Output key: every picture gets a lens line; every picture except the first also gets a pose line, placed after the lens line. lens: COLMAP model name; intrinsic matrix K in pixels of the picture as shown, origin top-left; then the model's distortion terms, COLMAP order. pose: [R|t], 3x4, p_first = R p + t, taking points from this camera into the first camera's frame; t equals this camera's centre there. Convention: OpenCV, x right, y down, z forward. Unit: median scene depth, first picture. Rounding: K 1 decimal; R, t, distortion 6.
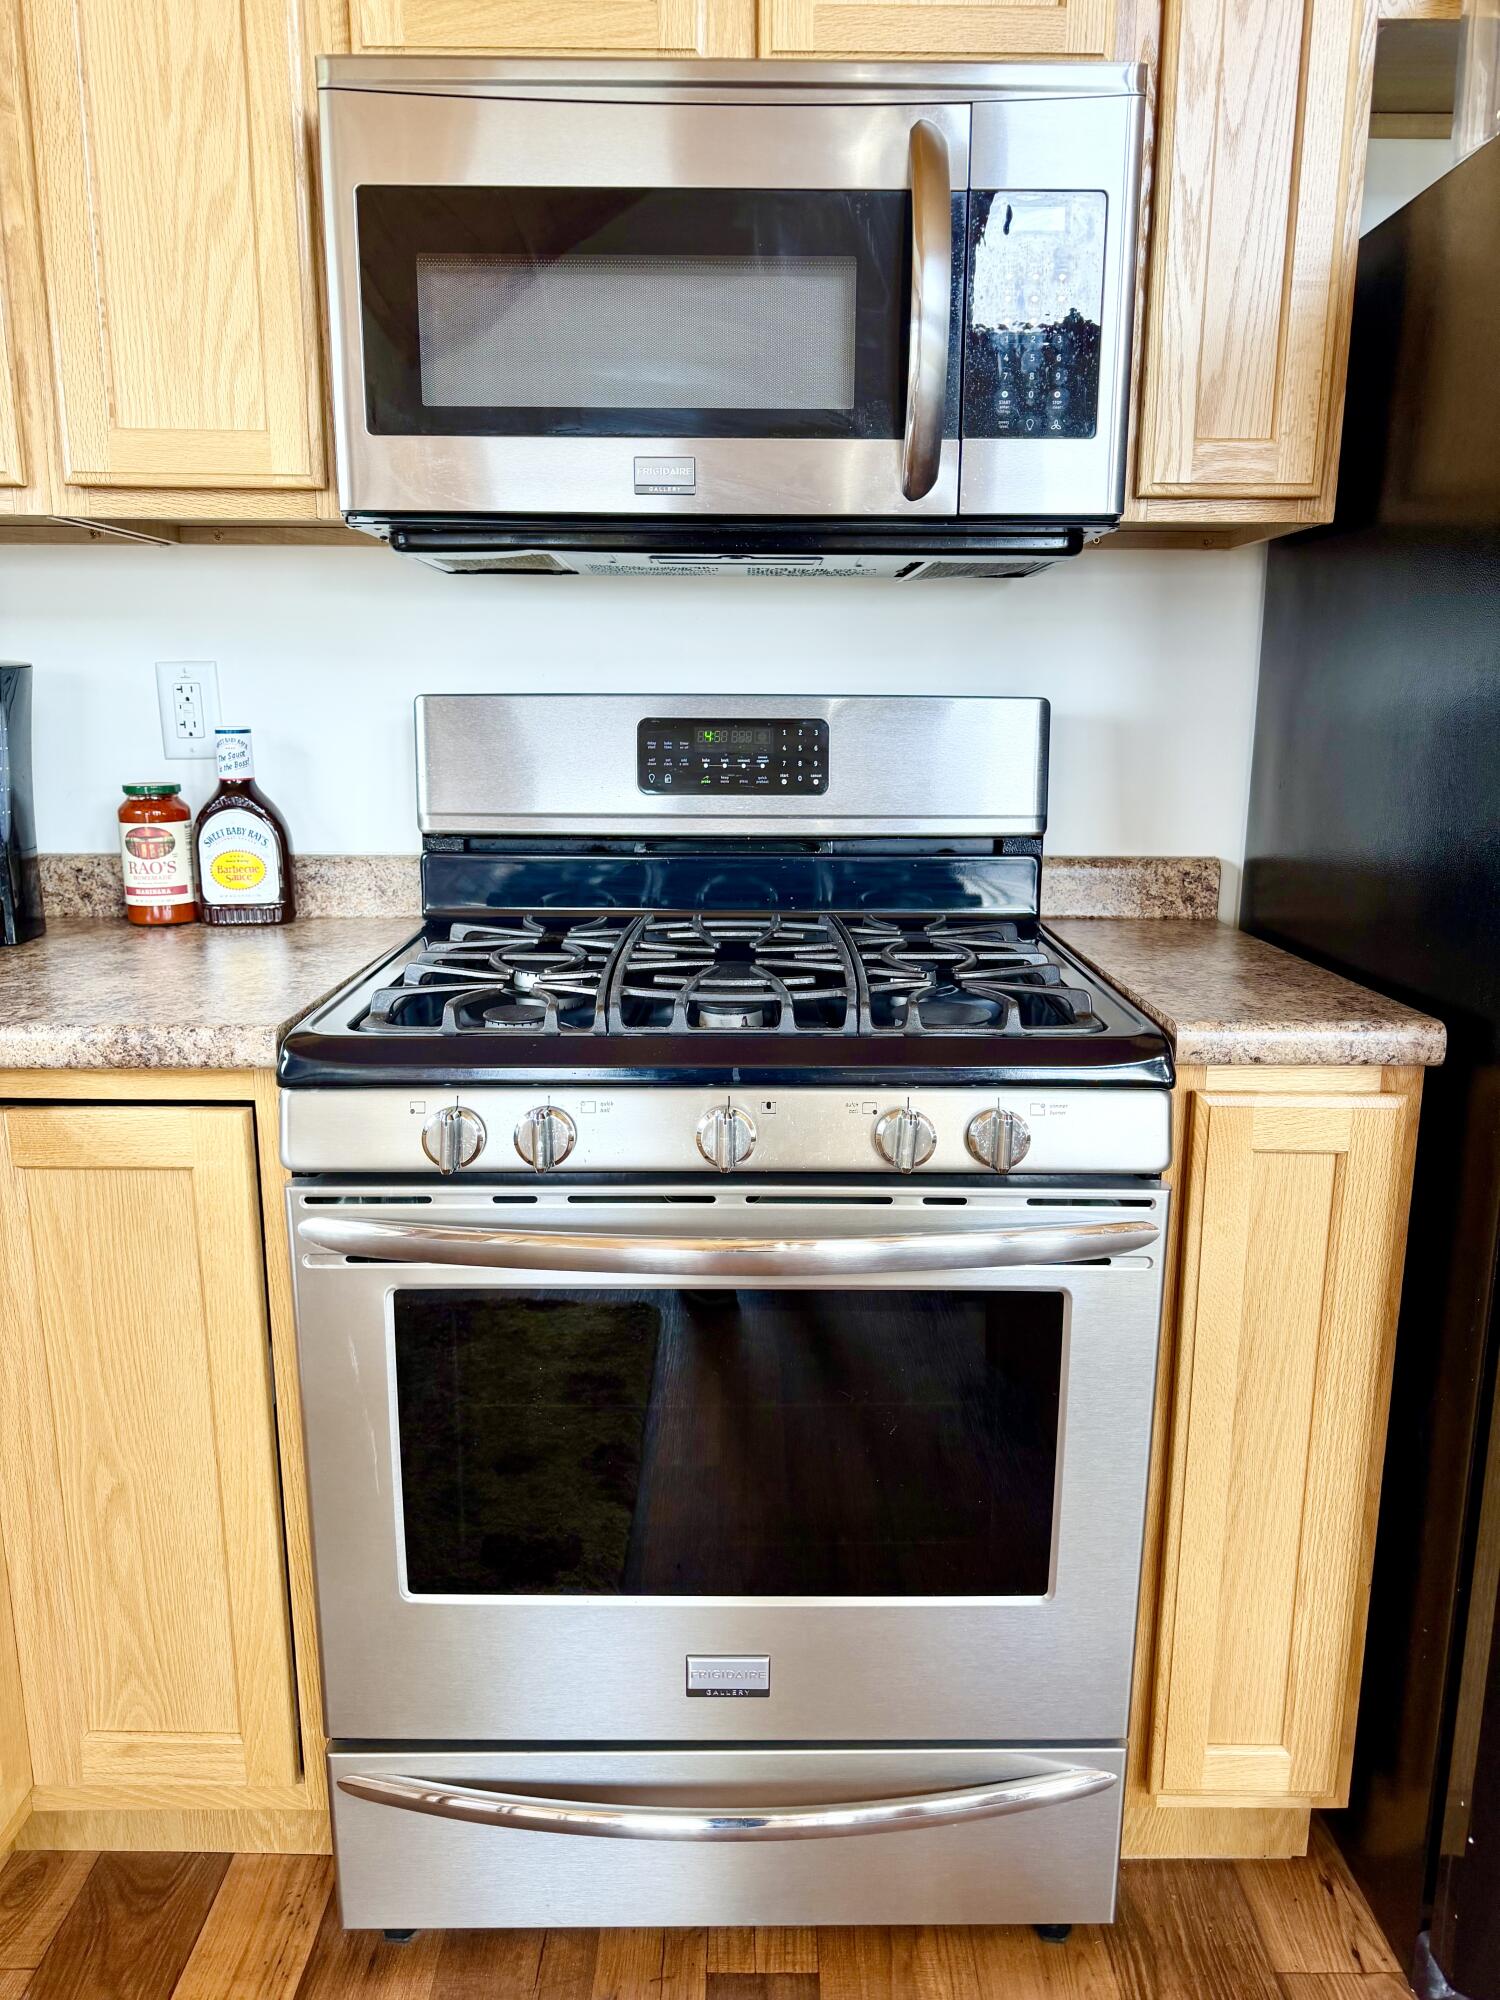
lens RADIAL K [[1428.2, 0, 750.0], [0, 1428.2, 1000.0], [0, 0, 1]] dist [-0.003696, -0.002532]
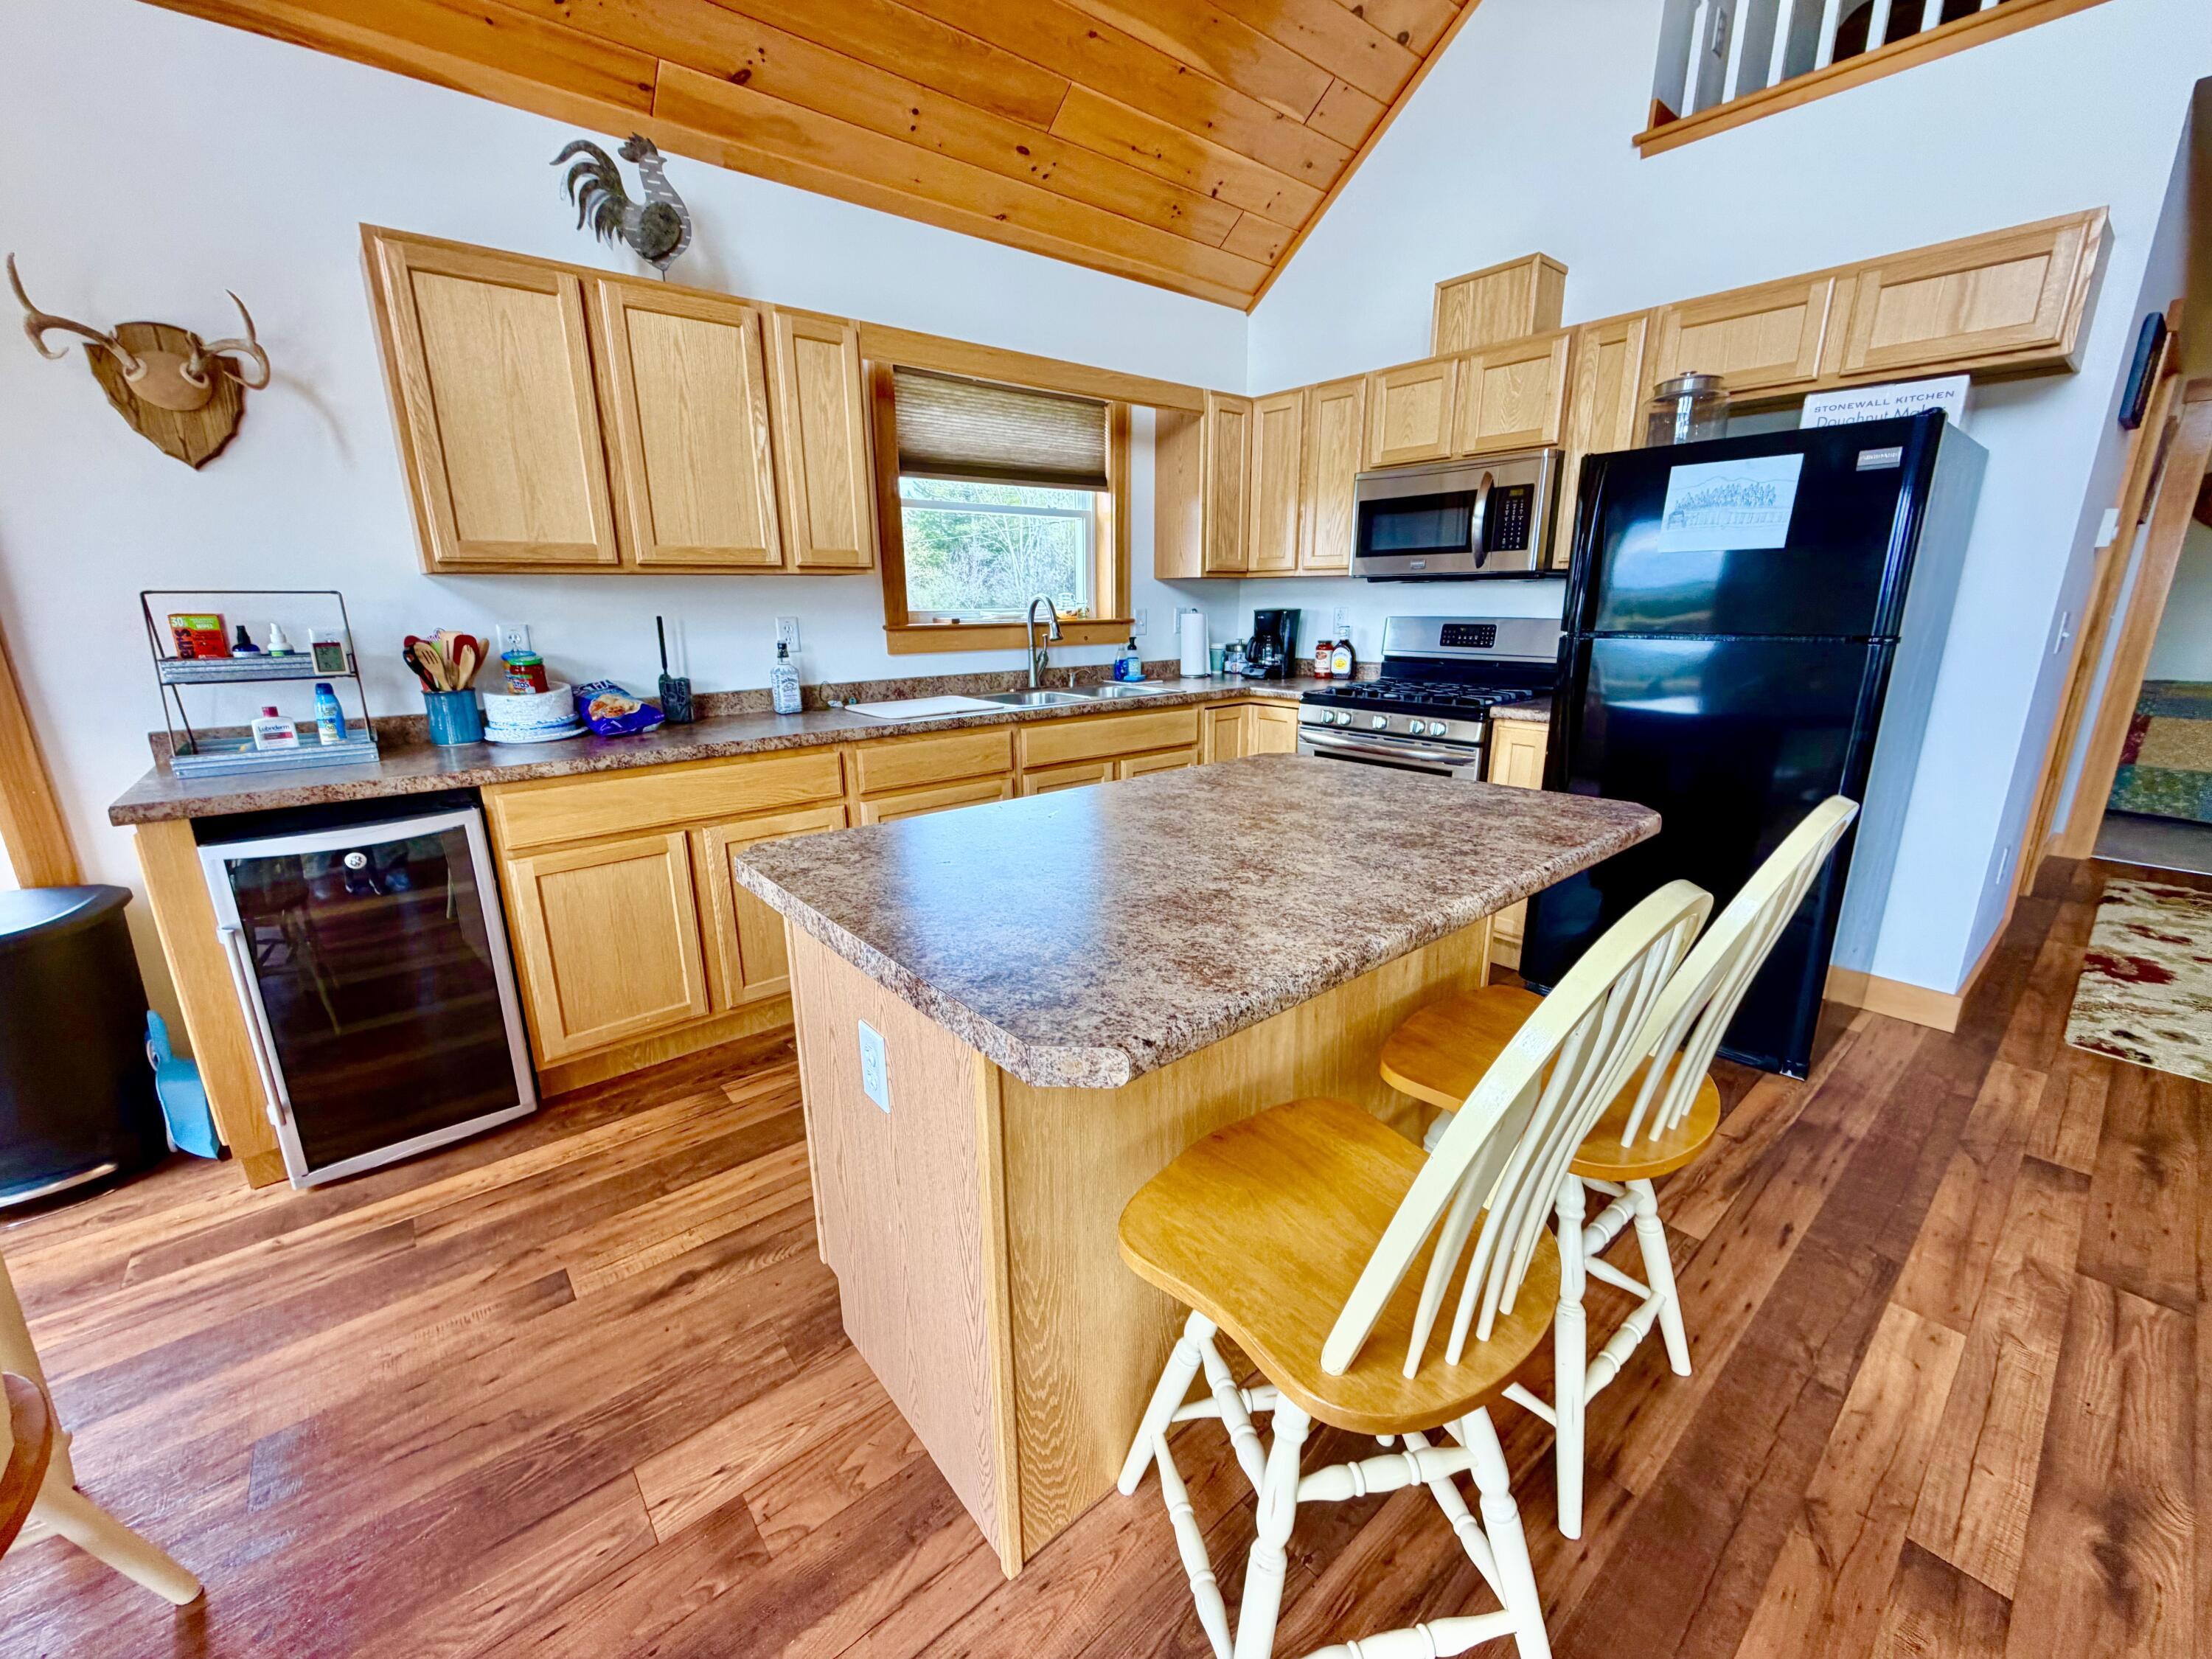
lens RADIAL K [[883.1, 0, 1096.5], [0, 883.1, 828.9], [0, 0, 1]] dist [0.000568, -0.000196]
pose [[0.632655, 0.187927, -0.751286, 1.292099], [-0.151145, 0.981418, 0.118214, 0.192018], [0.759541, 0.038764, 0.649303, -1.193953]]
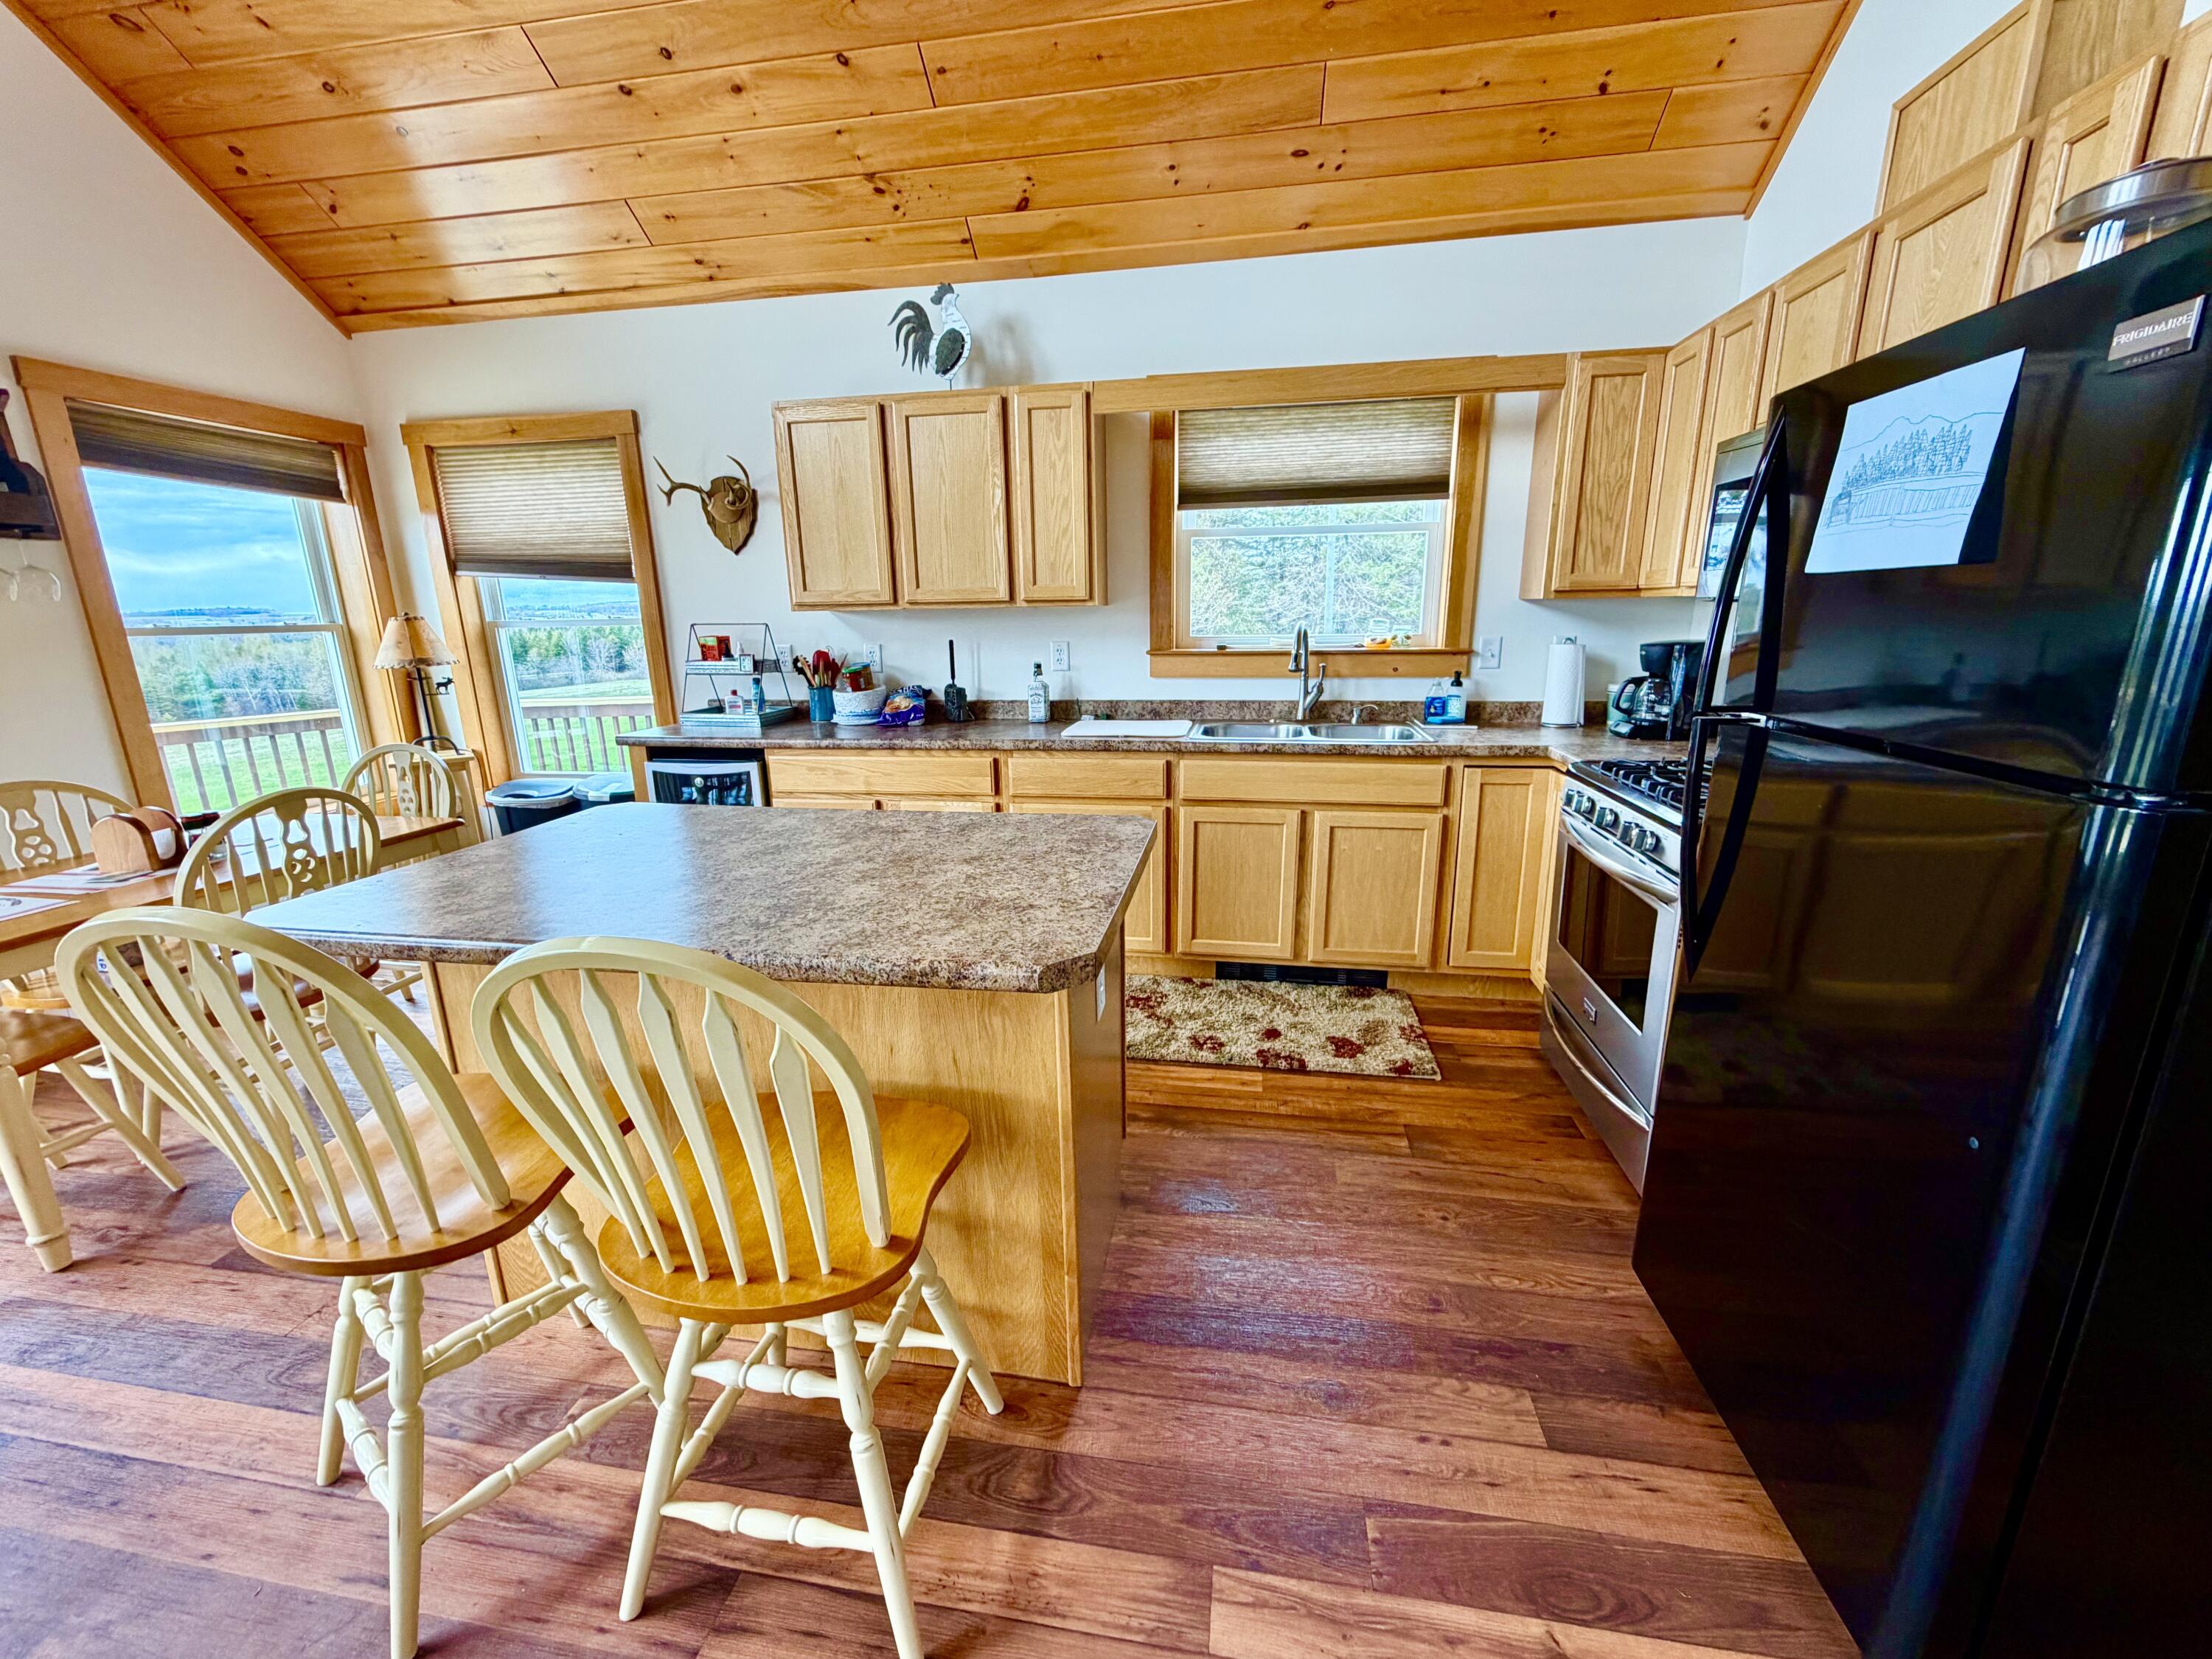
lens RADIAL K [[879.5, 0, 1093.6], [0, 879.5, 828.5], [0, 0, 1]] dist [-0.000754, -0.000122]
pose [[-0.178481, 0.236598, -0.955074, 1.626977], [-0.192726, 0.943451, 0.269734, -0.143160], [0.964884, 0.232210, -0.122790, 0.159471]]
